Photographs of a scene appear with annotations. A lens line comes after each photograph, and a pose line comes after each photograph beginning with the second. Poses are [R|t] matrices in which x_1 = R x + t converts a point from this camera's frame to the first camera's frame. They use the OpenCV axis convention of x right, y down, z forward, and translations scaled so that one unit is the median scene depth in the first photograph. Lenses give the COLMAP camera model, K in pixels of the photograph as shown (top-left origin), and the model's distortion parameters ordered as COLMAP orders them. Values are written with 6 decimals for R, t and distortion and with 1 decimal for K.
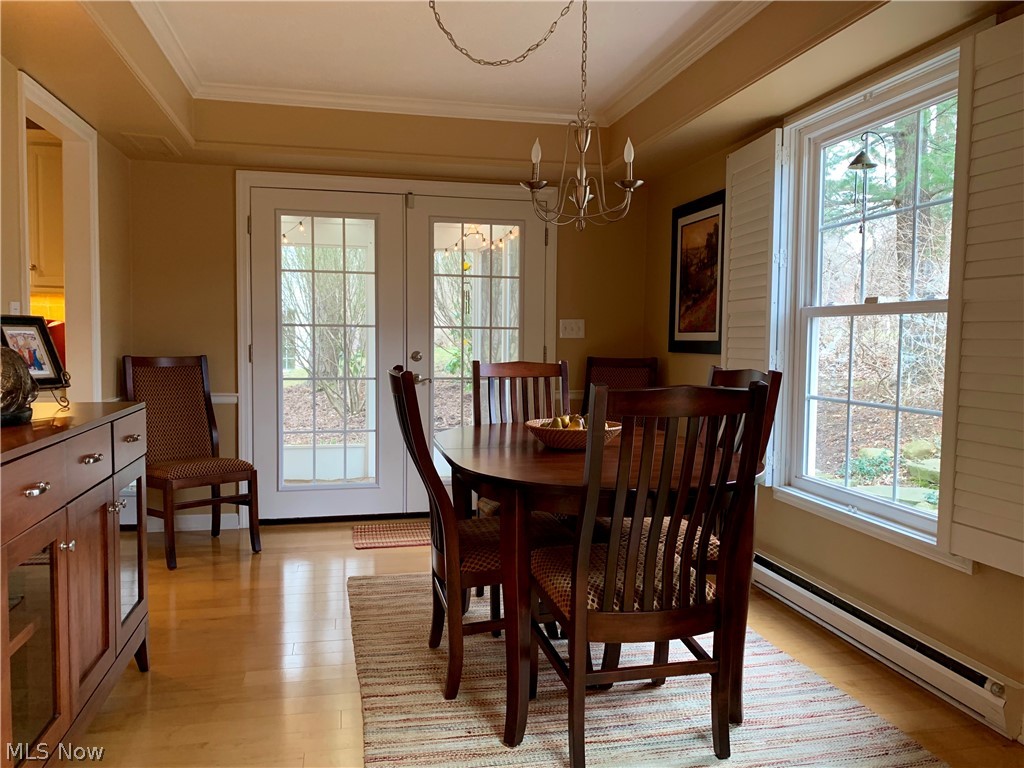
lens RADIAL K [[790.8, 0, 512.3], [0, 790.8, 378.8], [0, 0, 1]] dist [0.037478, -0.056821]
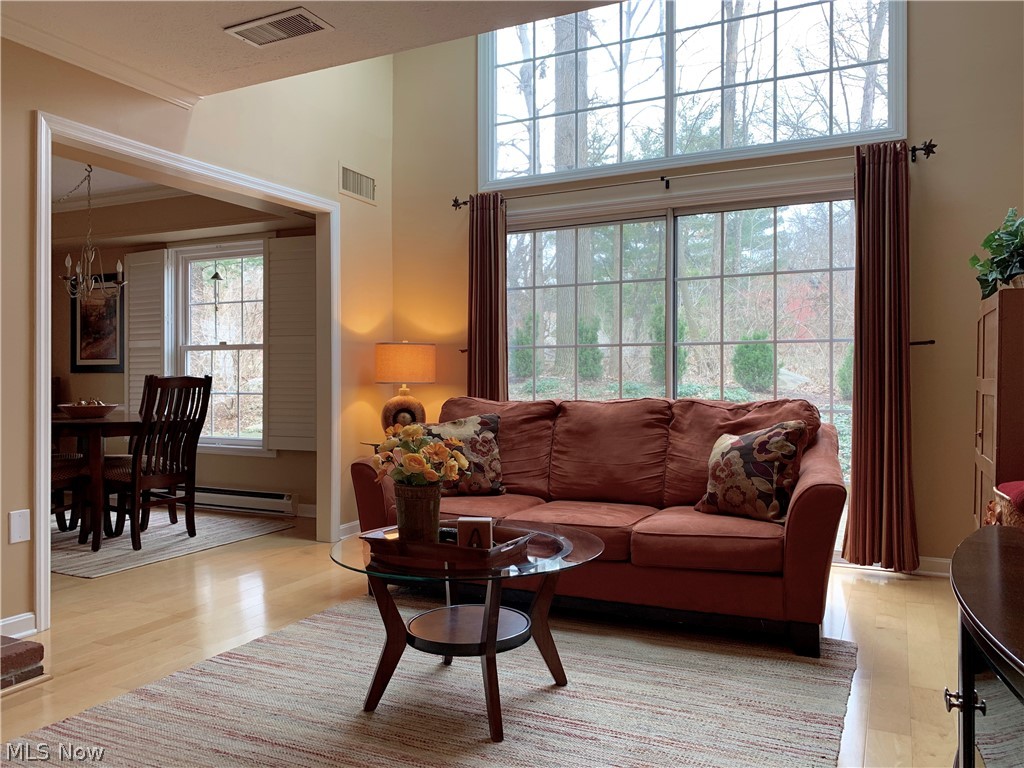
lens RADIAL K [[790.8, 0, 502.1], [0, 790.8, 381.7], [0, 0, 1]] dist [0.037478, -0.056821]
pose [[0.633543, -0.012453, 0.773607, -0.684691], [0.045921, 0.998713, -0.021530, 0.079271], [-0.772344, 0.049164, 0.633299, -0.864840]]
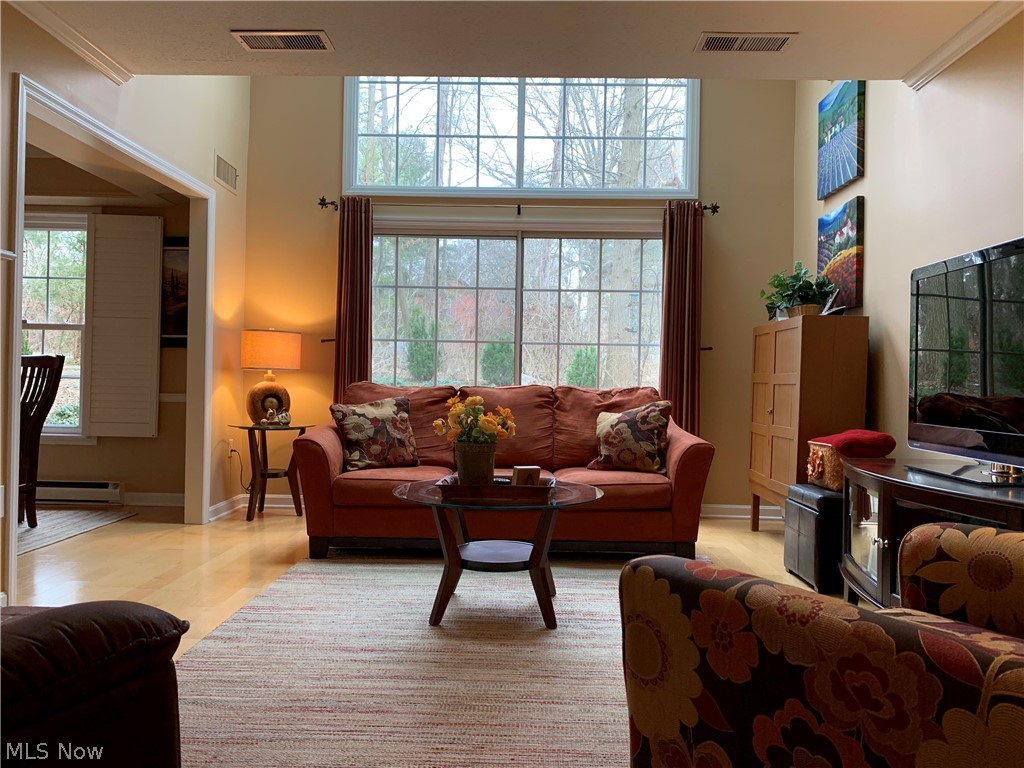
lens RADIAL K [[790.8, 0, 511.7], [0, 790.8, 383.8], [0, 0, 1]] dist [0.037478, -0.056821]
pose [[0.248000, -0.005626, 0.968744, -1.082930], [0.031126, 0.999513, -0.002163, 0.088847], [-0.968260, 0.030690, 0.248055, -0.595854]]
